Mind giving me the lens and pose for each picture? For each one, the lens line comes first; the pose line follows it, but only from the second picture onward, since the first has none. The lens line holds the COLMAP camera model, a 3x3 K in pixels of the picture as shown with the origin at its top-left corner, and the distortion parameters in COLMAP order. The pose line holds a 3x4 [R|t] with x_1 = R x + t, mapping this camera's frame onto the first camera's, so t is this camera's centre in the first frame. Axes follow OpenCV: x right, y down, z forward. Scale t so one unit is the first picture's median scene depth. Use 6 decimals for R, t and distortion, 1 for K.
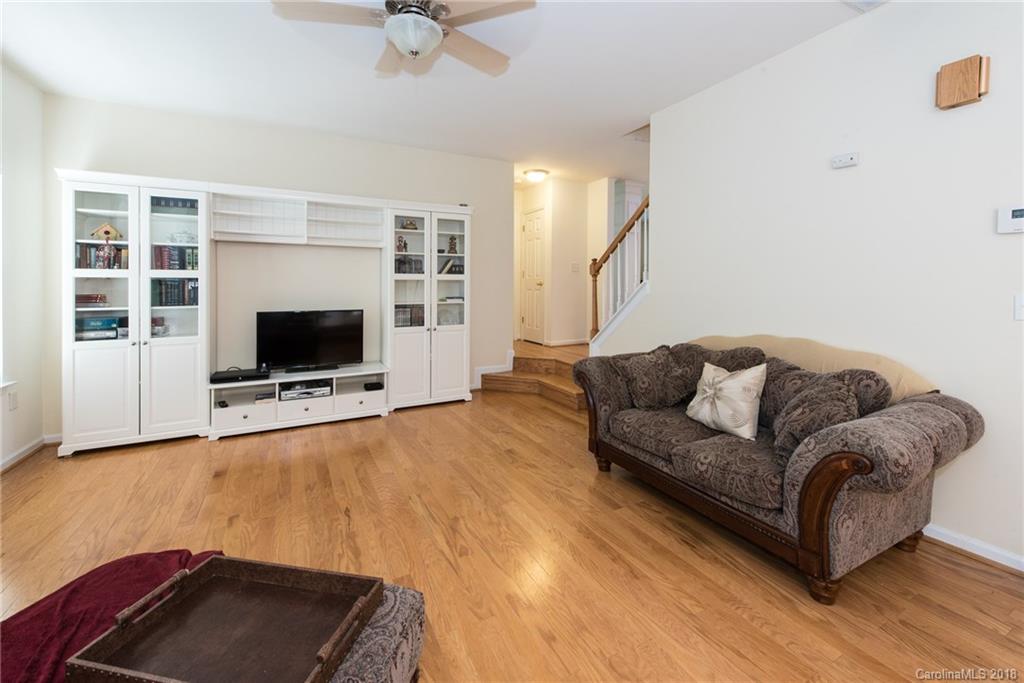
lens RADIAL K [[414.3, 0, 510.8], [0, 414.3, 287.1], [0, 0, 1]] dist [0.007947, -0.002462]
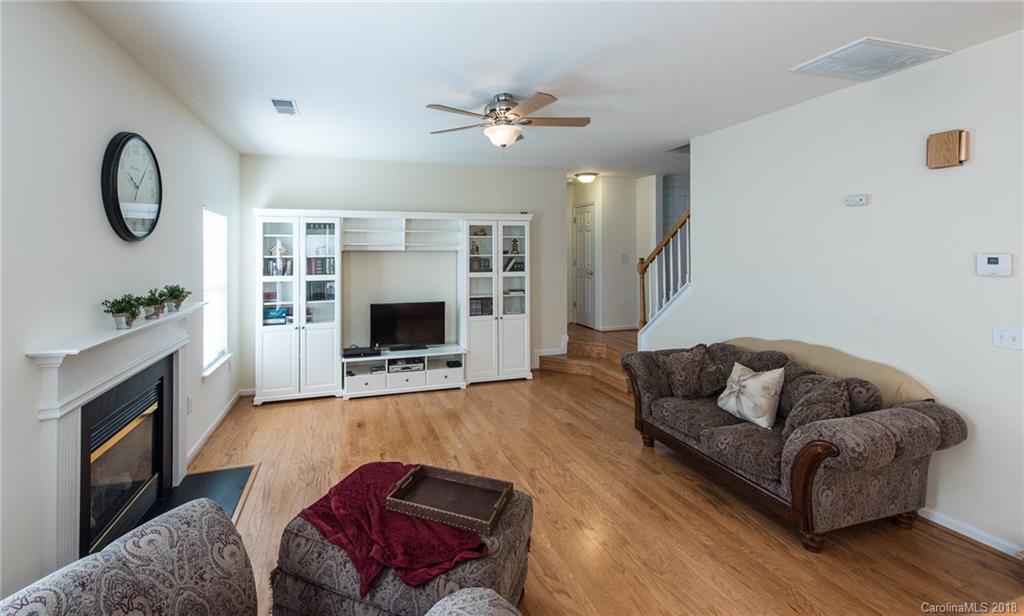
lens RADIAL K [[426.7, 0, 469.3], [0, 426.7, 245.4], [0, 0, 1]] dist [0.002305, -0.000191]
pose [[0.979354, -0.009787, -0.201917, -0.030214], [0.005968, 0.999792, -0.019517, -0.113658], [0.202066, 0.017909, 0.979208, -0.312759]]
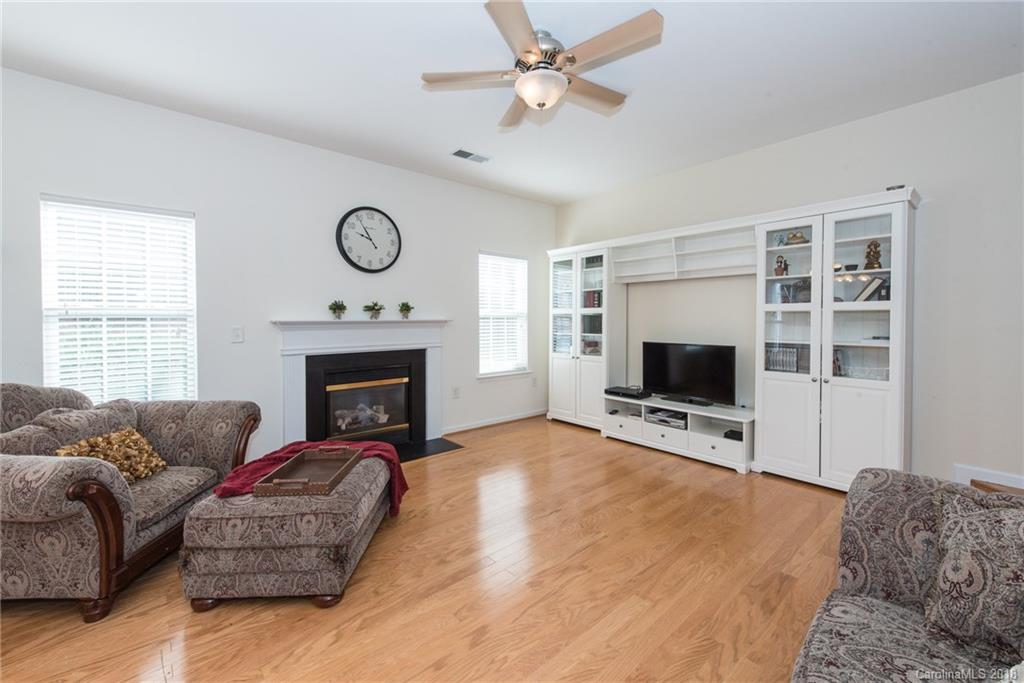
lens RADIAL K [[414.3, 0, 506.3], [0, 414.3, 324.0], [0, 0, 1]] dist [0.007947, -0.002462]
pose [[0.225573, 0.011667, -0.974156, 0.502340], [-0.000115, 0.999929, 0.011949, -0.004148], [0.974226, -0.002583, 0.225558, 0.419318]]
